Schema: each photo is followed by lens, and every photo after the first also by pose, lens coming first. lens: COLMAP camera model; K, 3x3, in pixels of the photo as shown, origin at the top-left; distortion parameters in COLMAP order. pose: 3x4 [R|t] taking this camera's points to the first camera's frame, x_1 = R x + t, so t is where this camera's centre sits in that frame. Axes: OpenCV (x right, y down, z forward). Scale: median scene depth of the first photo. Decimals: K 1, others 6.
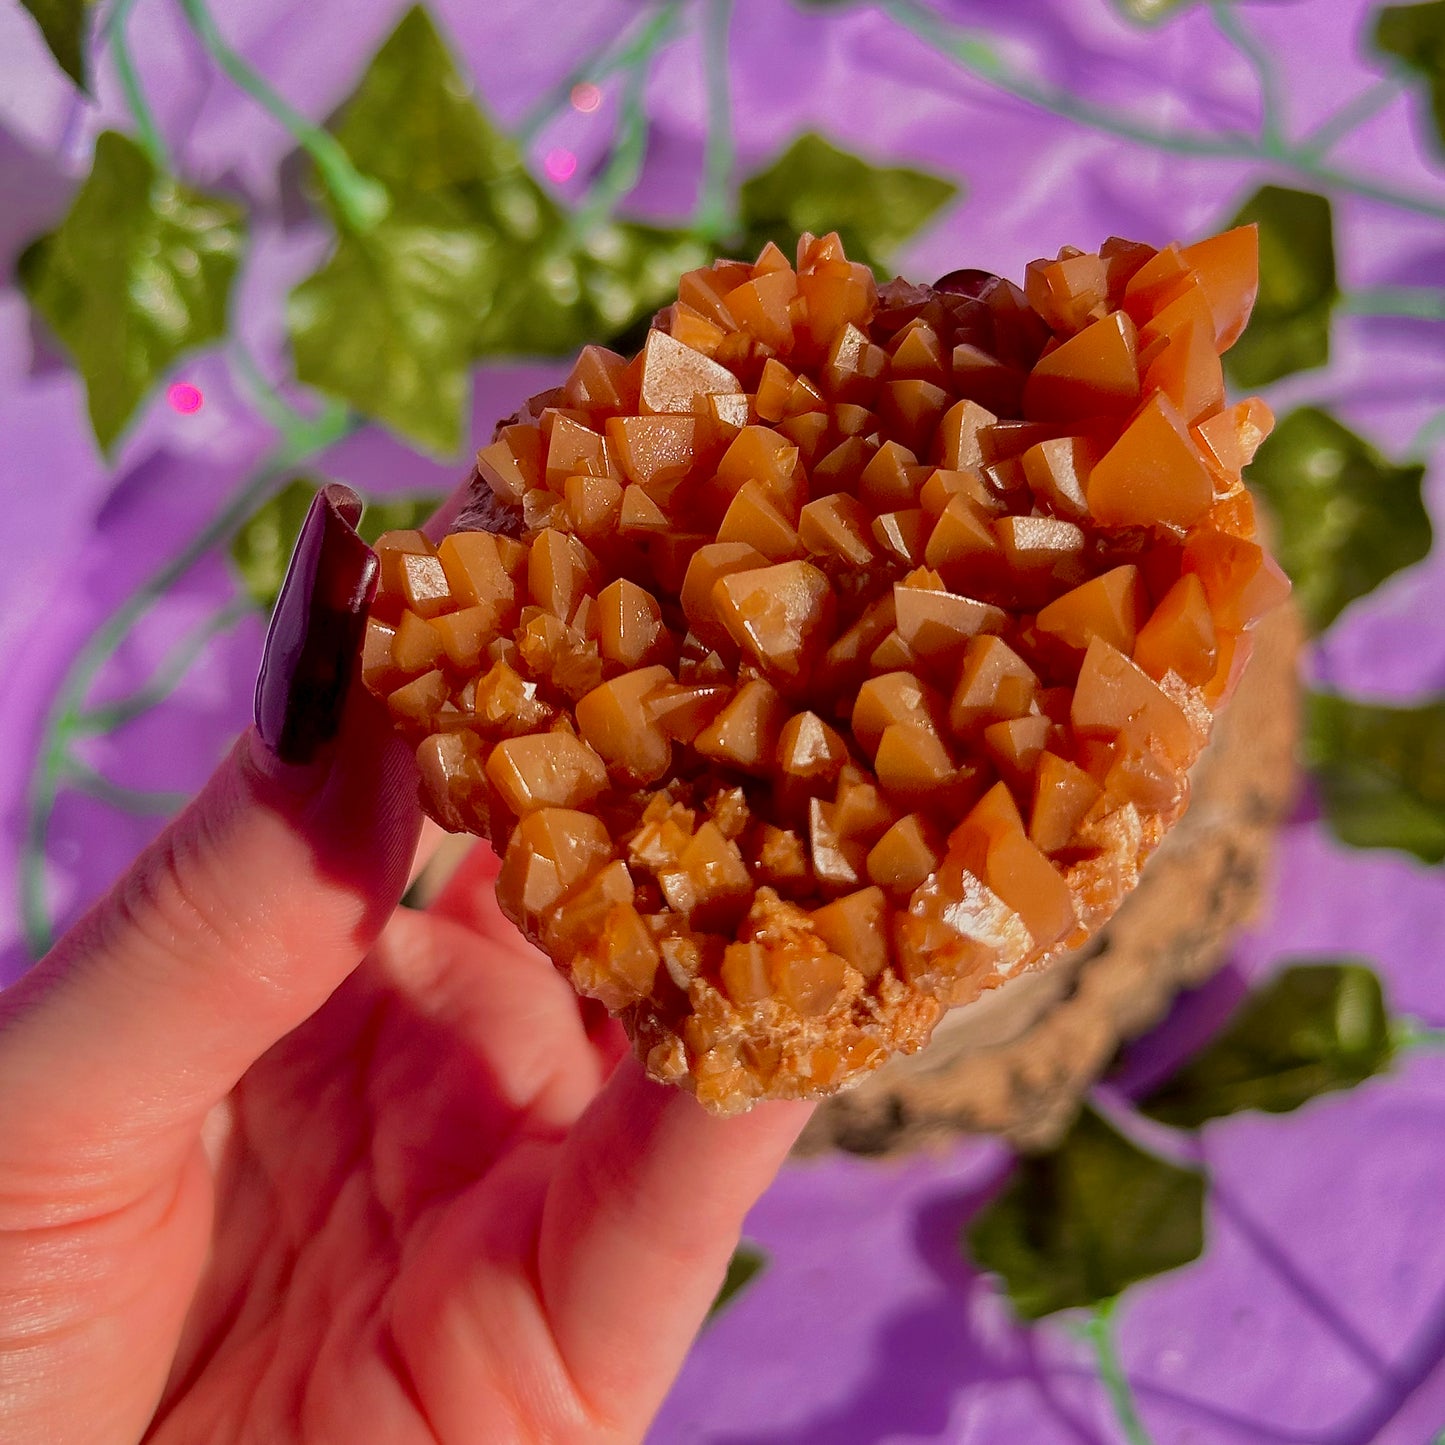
lens RADIAL K [[3046.8, 0, 722.5], [0, 3046.8, 722.5], [0, 0, 1]] dist [0.162676, -0.029603]
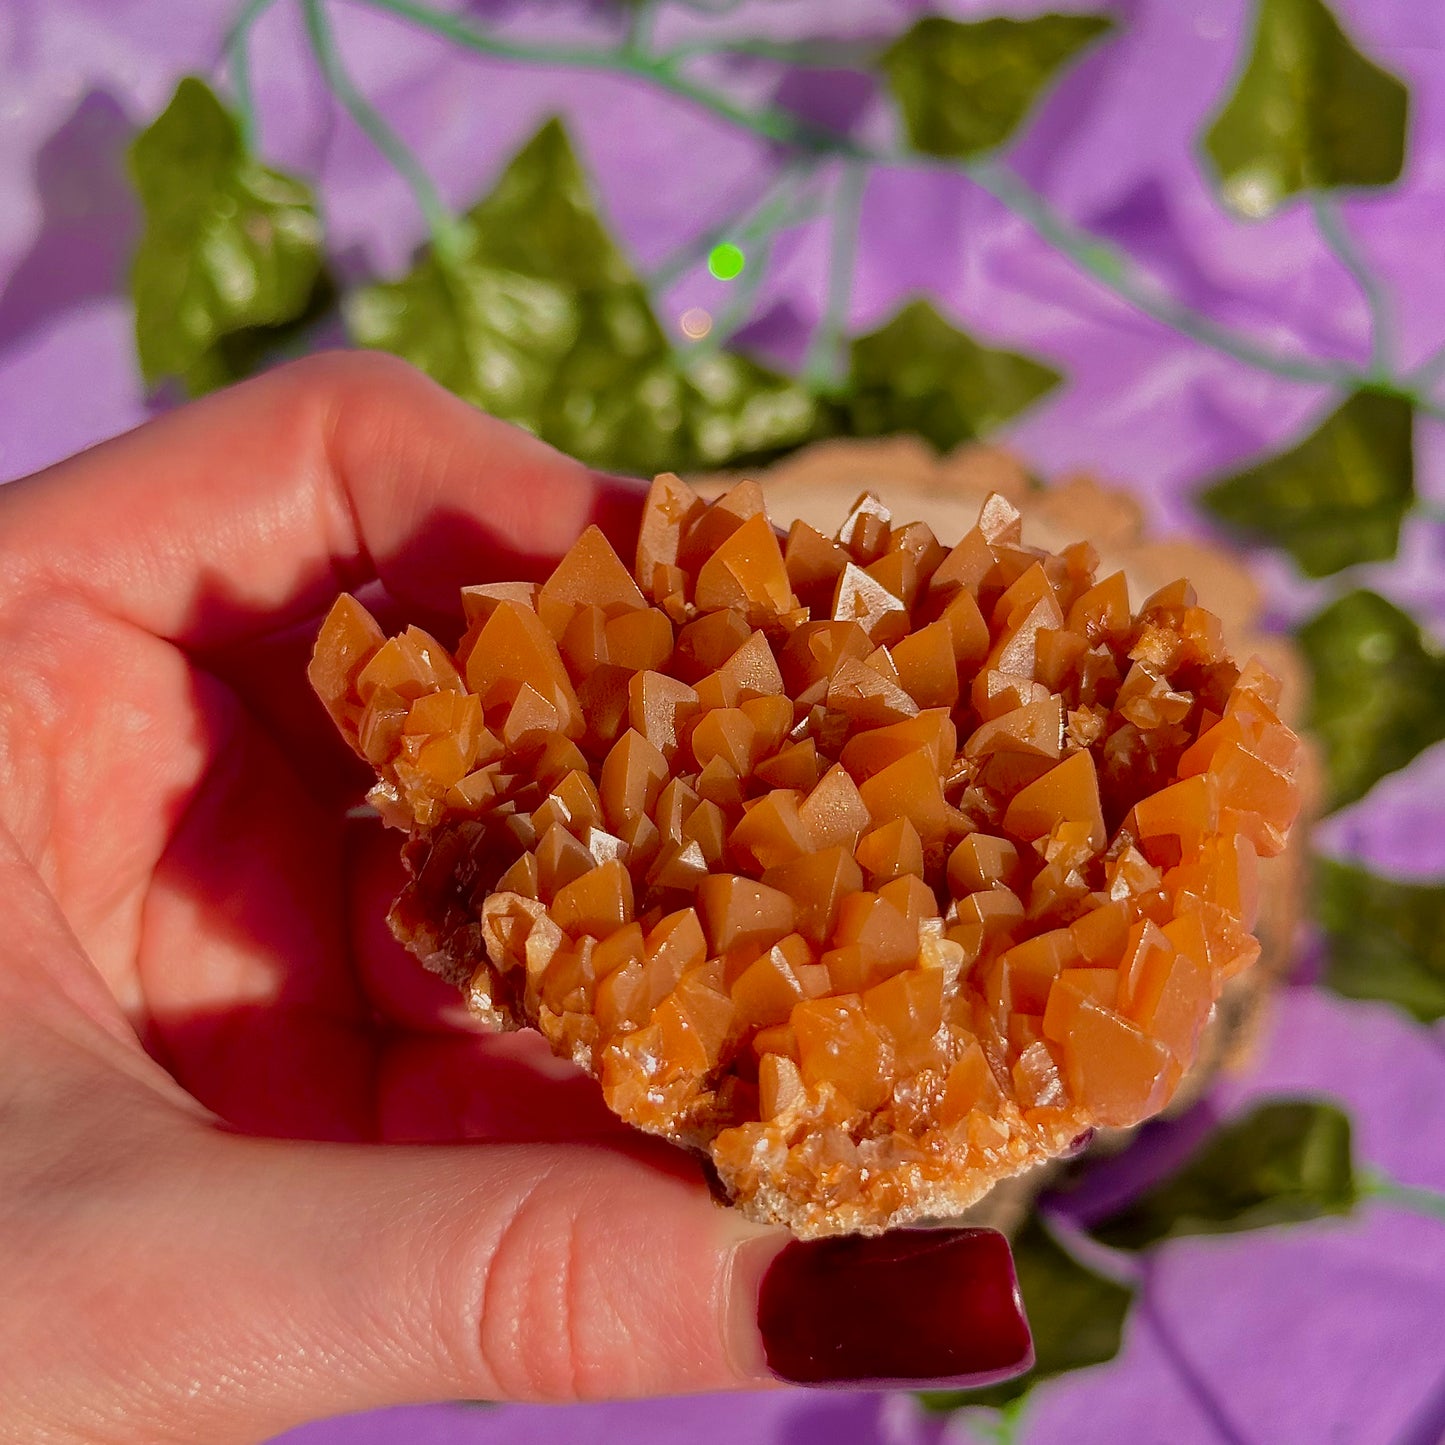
lens RADIAL K [[3046.8, 0, 722.5], [0, 3046.8, 722.5], [0, 0, 1]] dist [0.162676, -0.029603]
pose [[0.982266, 0.124360, -0.140315, 0.136849], [-0.151602, 0.967135, -0.204122, 0.184268], [0.110319, 0.221774, 0.968837, 0.016305]]
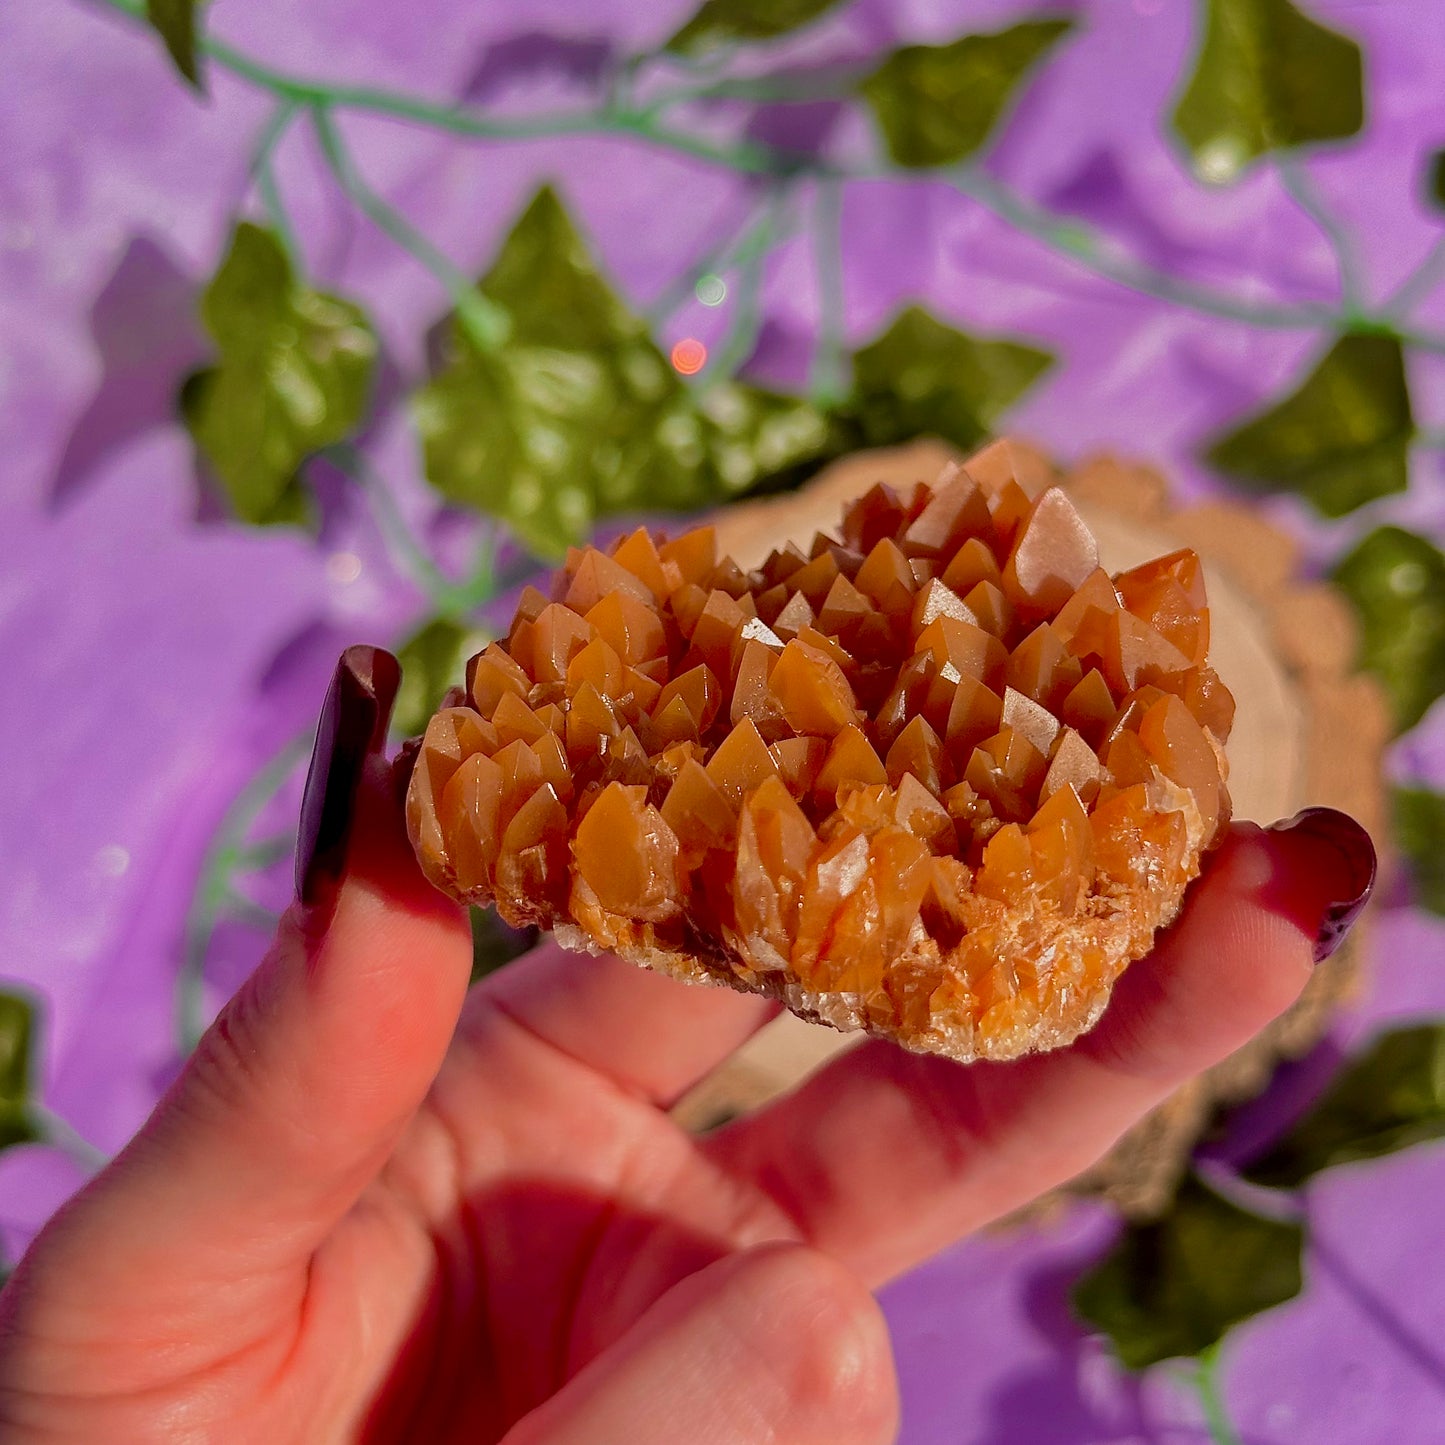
lens RADIAL K [[3046.8, 0, 722.5], [0, 3046.8, 722.5], [0, 0, 1]] dist [0.162676, -0.029603]
pose [[0.996325, -0.023608, -0.082330, 0.050996], [0.008456, 0.983678, -0.179737, 0.158768], [0.085230, 0.178381, 0.980263, -0.040917]]
